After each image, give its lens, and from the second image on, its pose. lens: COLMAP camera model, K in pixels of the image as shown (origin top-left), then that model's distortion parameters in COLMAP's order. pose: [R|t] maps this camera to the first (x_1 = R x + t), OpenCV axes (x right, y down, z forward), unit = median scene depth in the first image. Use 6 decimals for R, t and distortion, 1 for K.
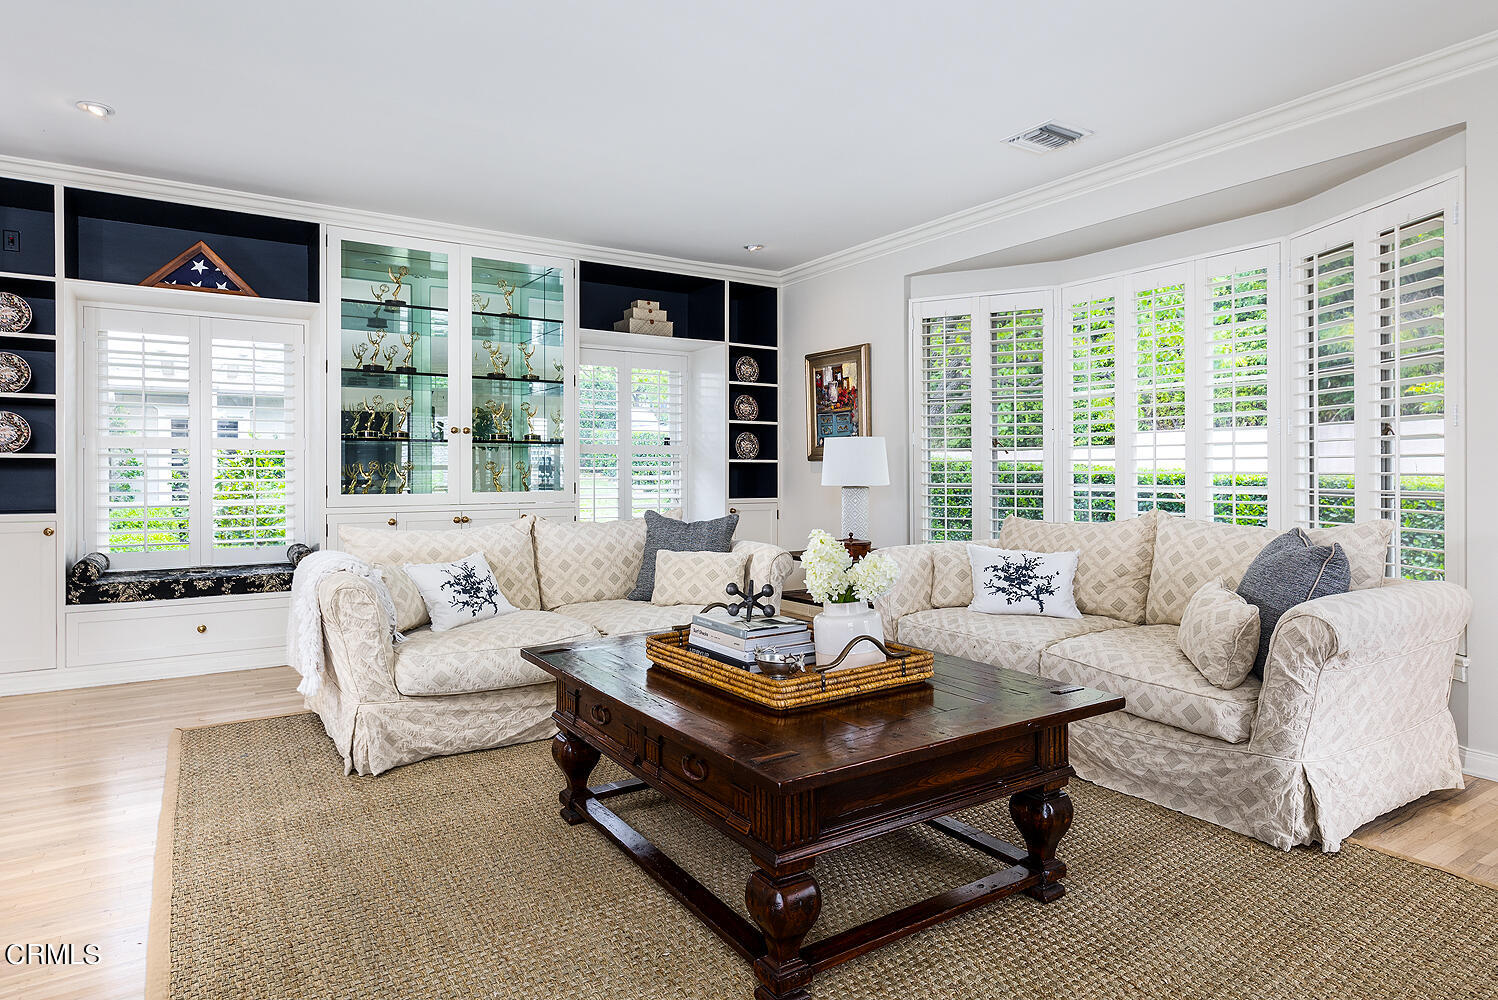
lens RADIAL K [[854.3, 0, 748.4], [0, 854.3, 484.4], [0, 0, 1]] dist [0.000978, -0.000622]
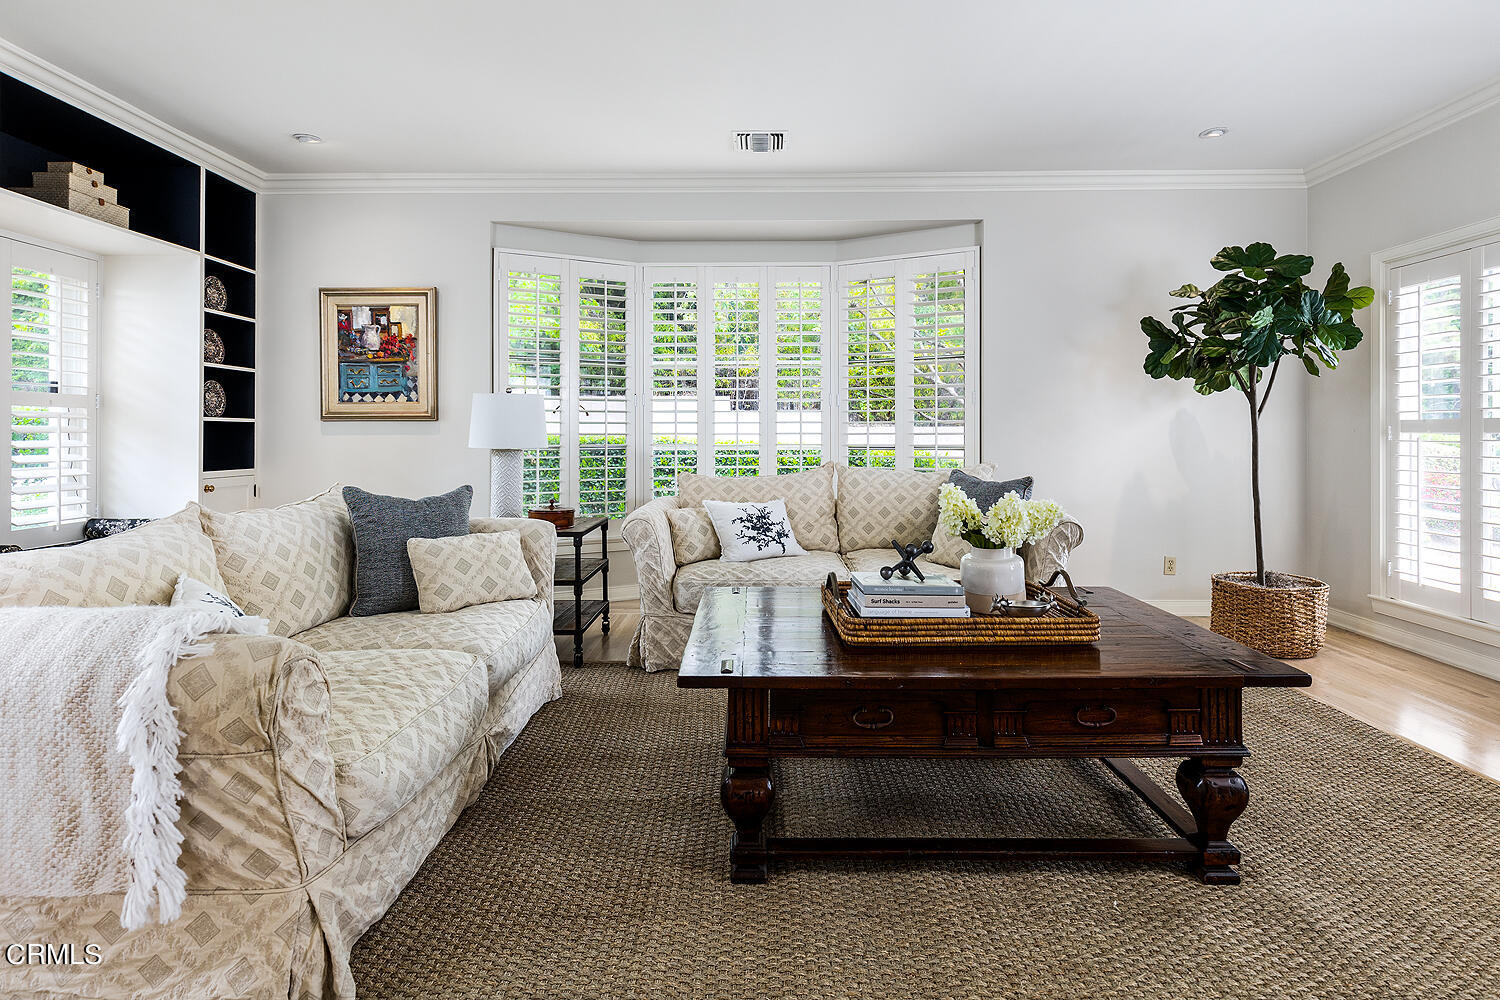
lens RADIAL K [[813.7, 0, 746.4], [0, 813.7, 438.0], [0, 0, 1]] dist [0.007700, 0.000150]
pose [[0.557127, -0.006026, 0.830405, -0.359474], [0.016394, 0.999859, -0.003743, -0.001797], [-0.830265, 0.015699, 0.557147, 0.257978]]
